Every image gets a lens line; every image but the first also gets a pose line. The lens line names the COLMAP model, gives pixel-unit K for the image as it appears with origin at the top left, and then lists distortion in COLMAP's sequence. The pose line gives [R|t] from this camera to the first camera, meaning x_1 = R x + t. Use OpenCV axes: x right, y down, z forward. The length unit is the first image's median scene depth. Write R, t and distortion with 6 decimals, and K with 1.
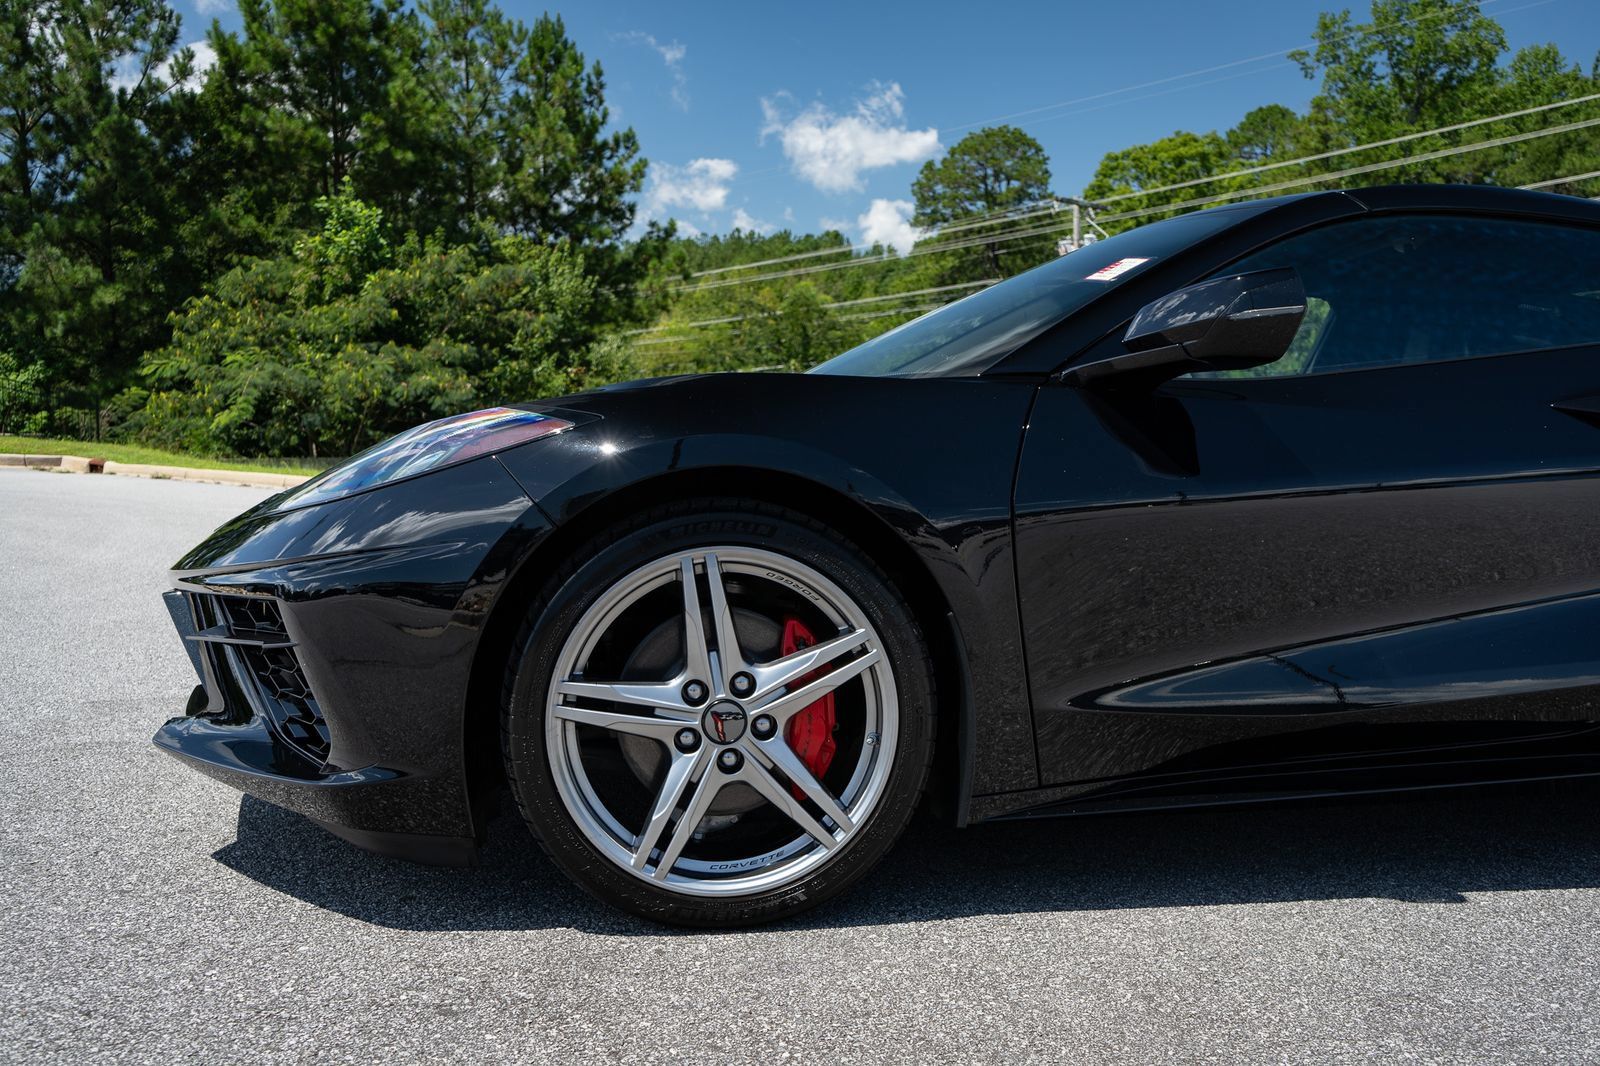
lens RADIAL K [[1501.7, 0, 800.0], [0, 1501.7, 533.0], [0, 0, 1]] dist [-0.007571, 0.022009]
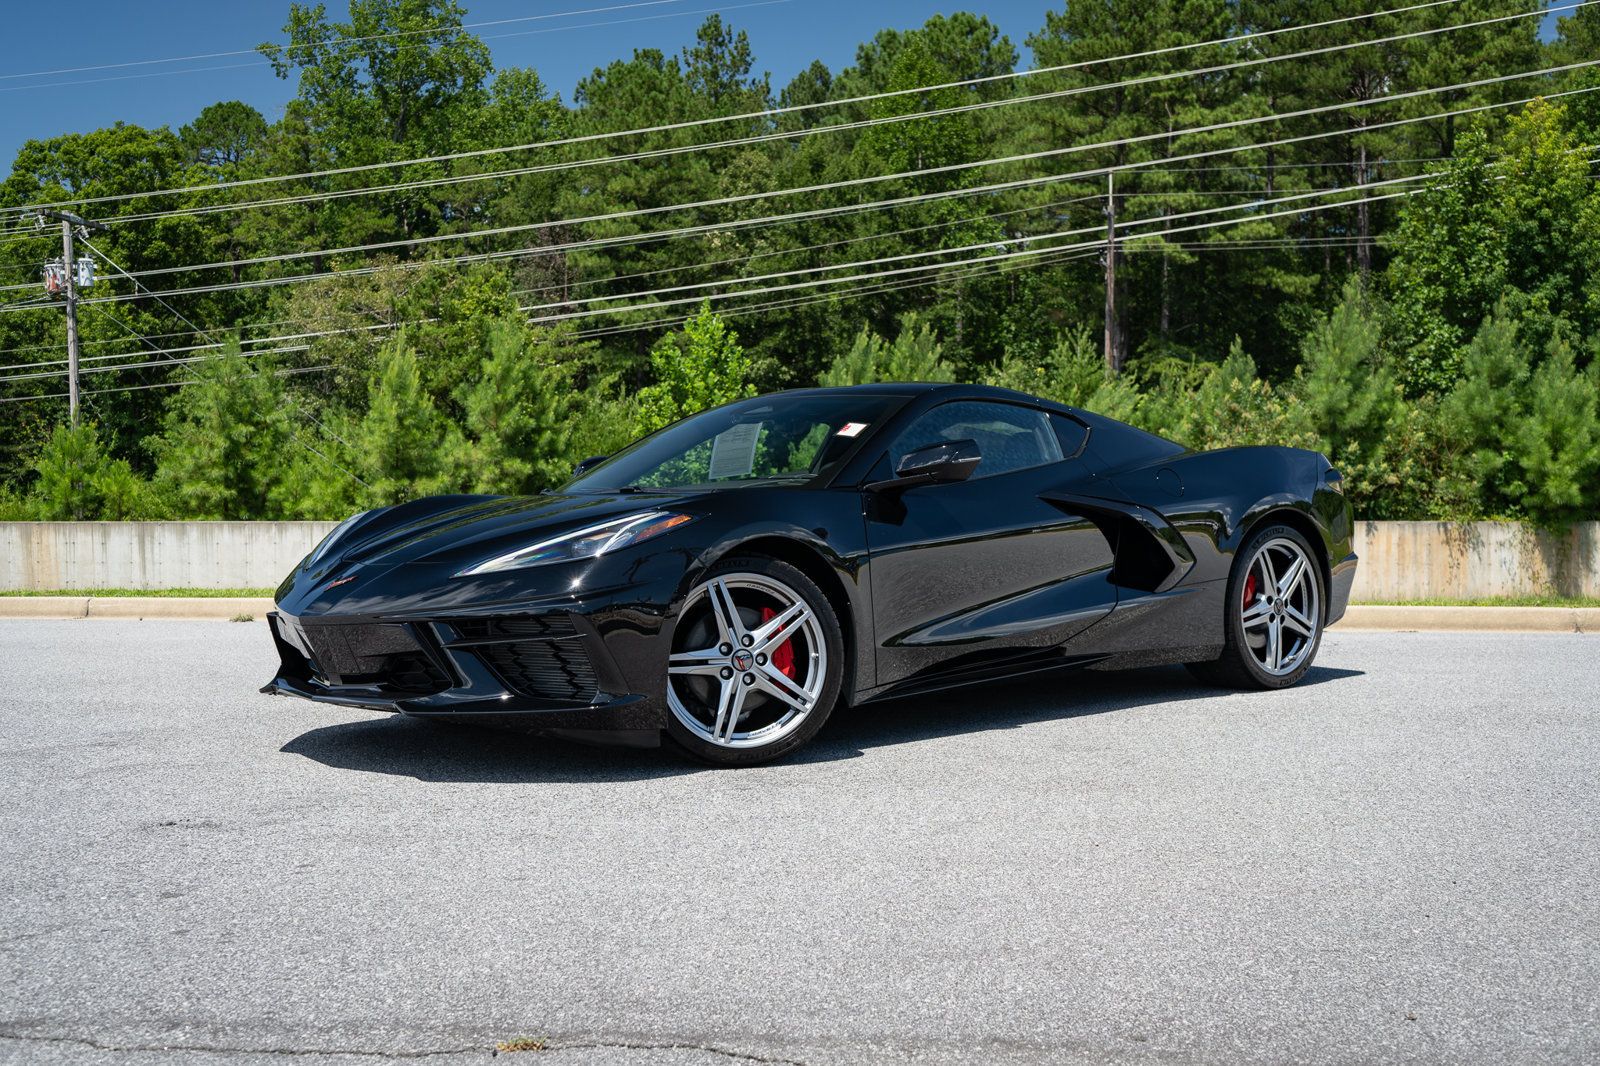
lens RADIAL K [[1878.3, 0, 799.2], [0, 1878.3, 532.3], [0, 0, 1]] dist [0.012486, 0.036131]
pose [[0.818140, -0.029564, 0.574258, -0.090218], [0.054997, 0.998122, -0.026968, 0.001373], [-0.572382, 0.053646, 0.818230, -0.067953]]
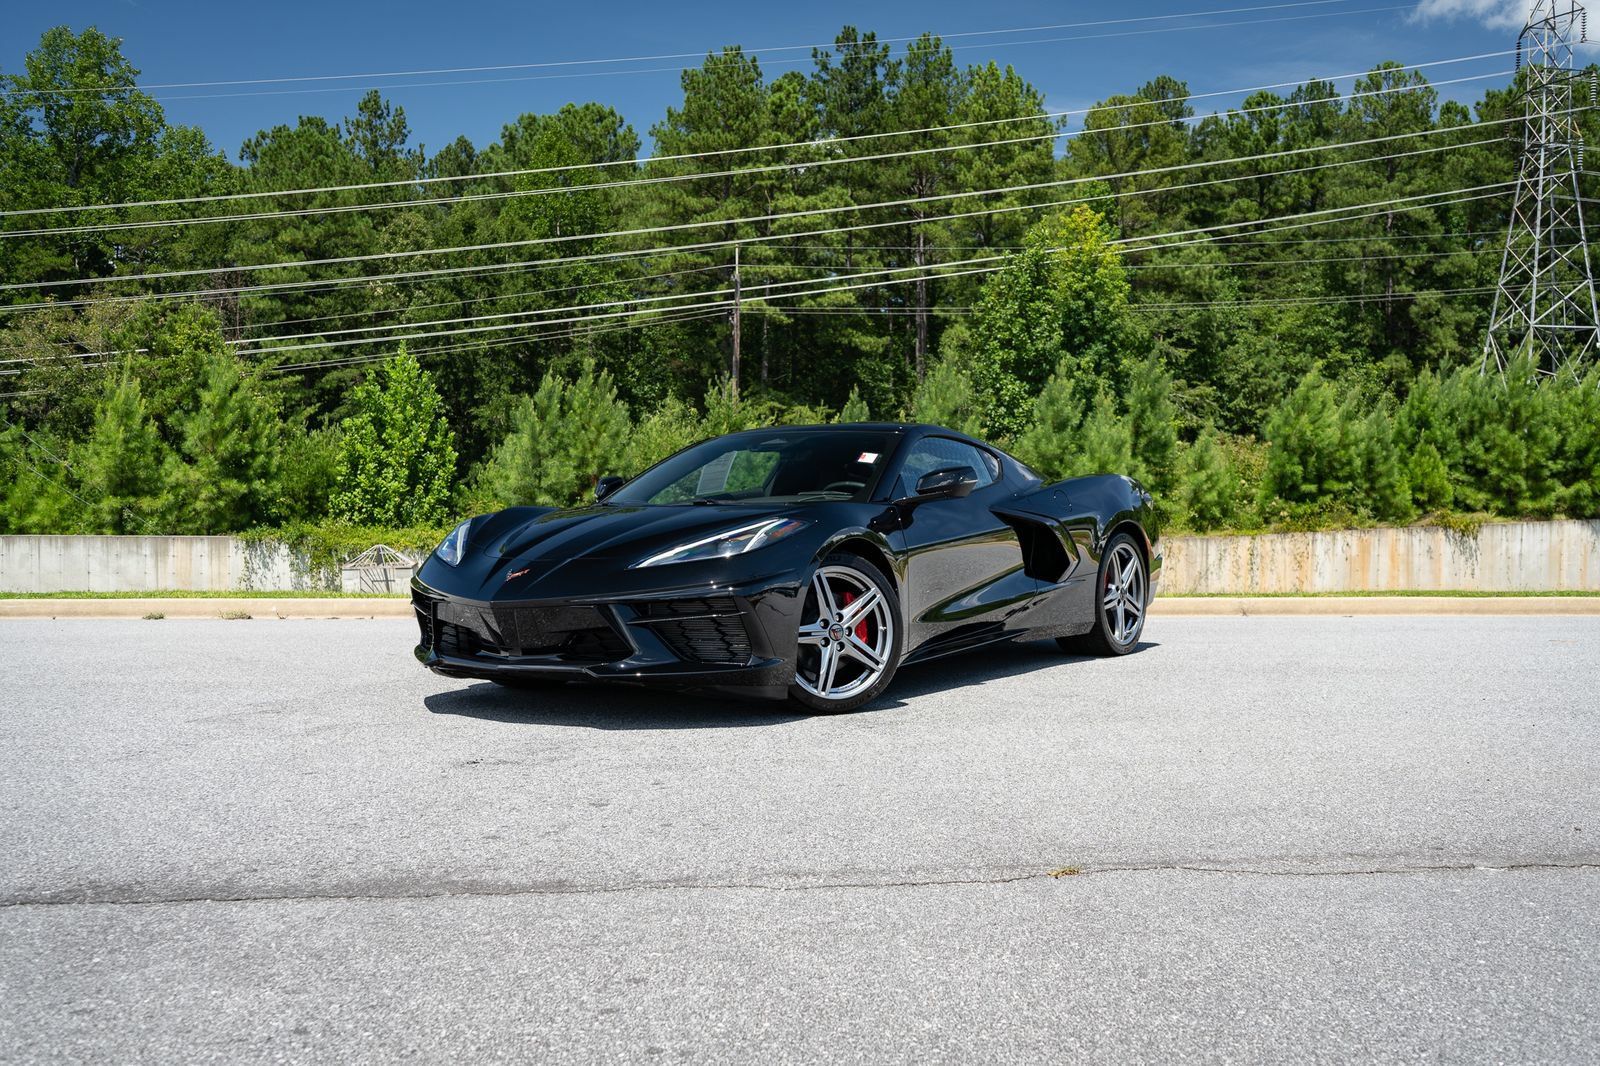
lens RADIAL K [[1615.6, 0, 801.3], [0, 1615.6, 531.7], [0, 0, 1]] dist [0.005568, 0.013405]
pose [[0.661454, -0.021183, 0.749687, -0.138368], [0.058680, 0.997998, -0.023575, 0.000522], [-0.747687, 0.059586, 0.661373, -0.051444]]
